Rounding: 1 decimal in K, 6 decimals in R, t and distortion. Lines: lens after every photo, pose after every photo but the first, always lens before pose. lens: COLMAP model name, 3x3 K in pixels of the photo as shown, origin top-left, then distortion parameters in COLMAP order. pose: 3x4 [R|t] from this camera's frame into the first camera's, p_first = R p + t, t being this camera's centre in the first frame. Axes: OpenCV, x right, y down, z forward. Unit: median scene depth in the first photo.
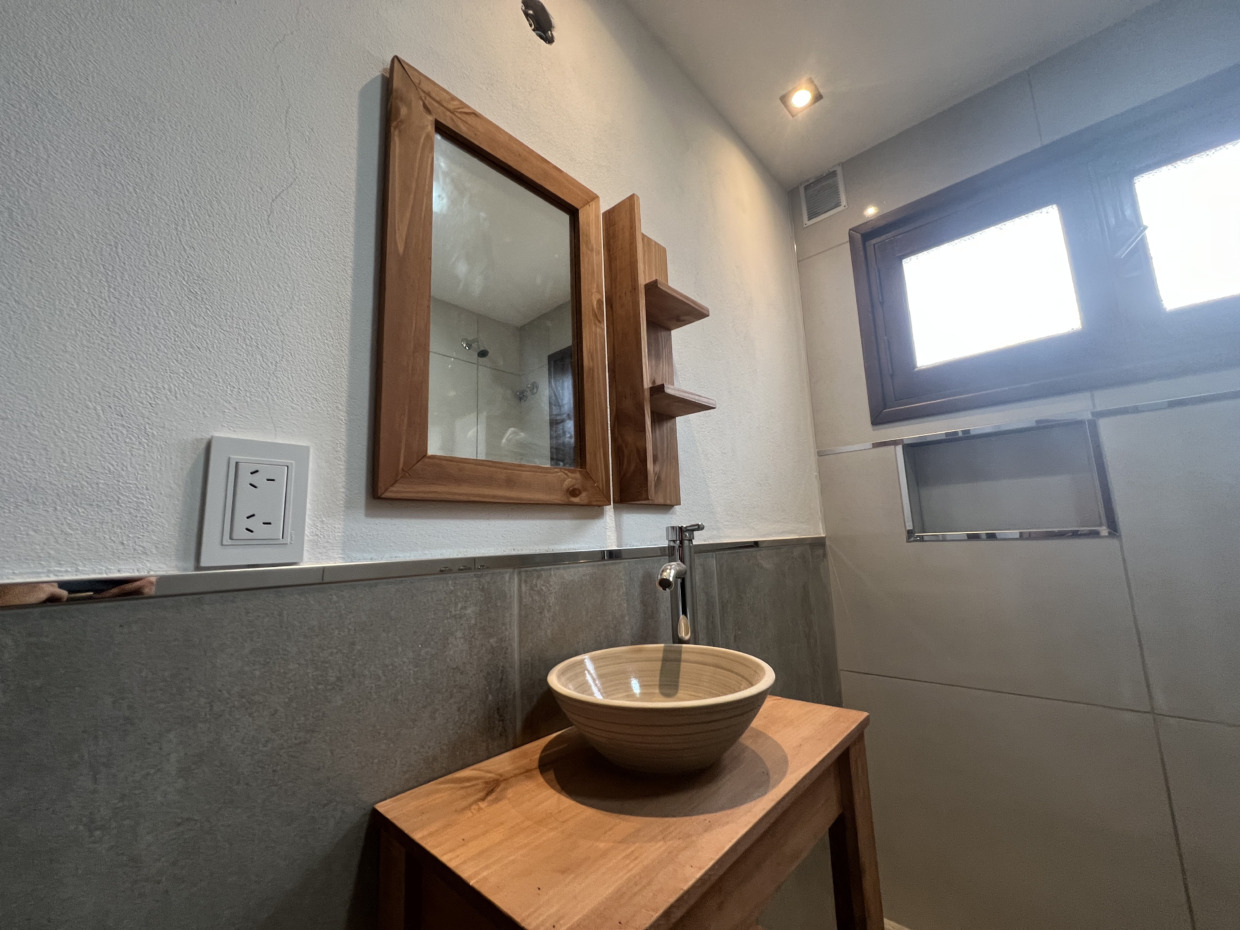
lens RADIAL K [[496.7, 0, 618.5], [0, 496.7, 463.4], [0, 0, 1]] dist [-0.000734, 0.000242]
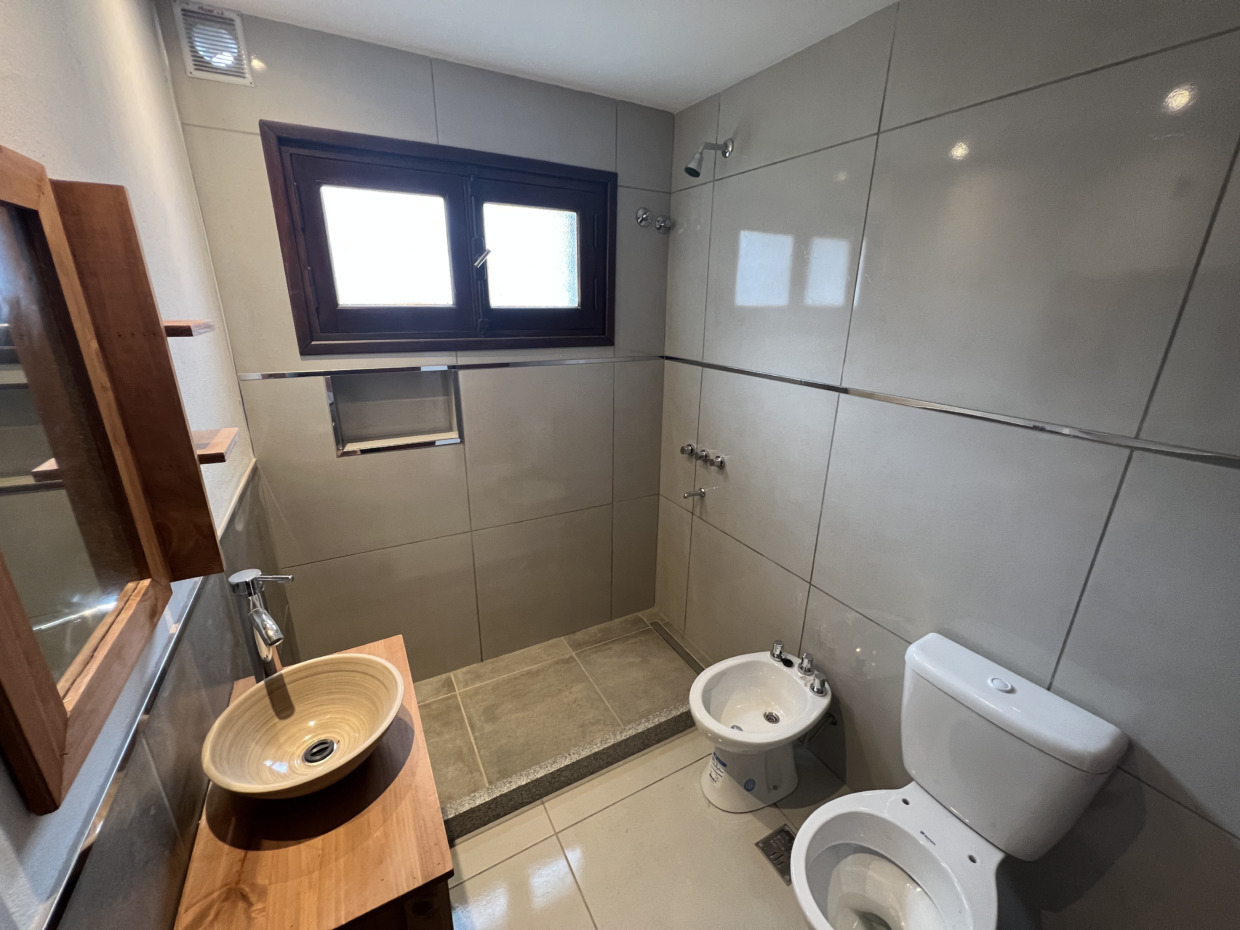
lens RADIAL K [[496.7, 0, 618.5], [0, 496.7, 463.4], [0, 0, 1]] dist [-0.000734, 0.000242]
pose [[0.321158, -0.255561, 0.911892, -0.569873], [-0.175140, 0.930263, 0.322392, -0.624716], [-0.930690, -0.263247, 0.254002, 0.085644]]
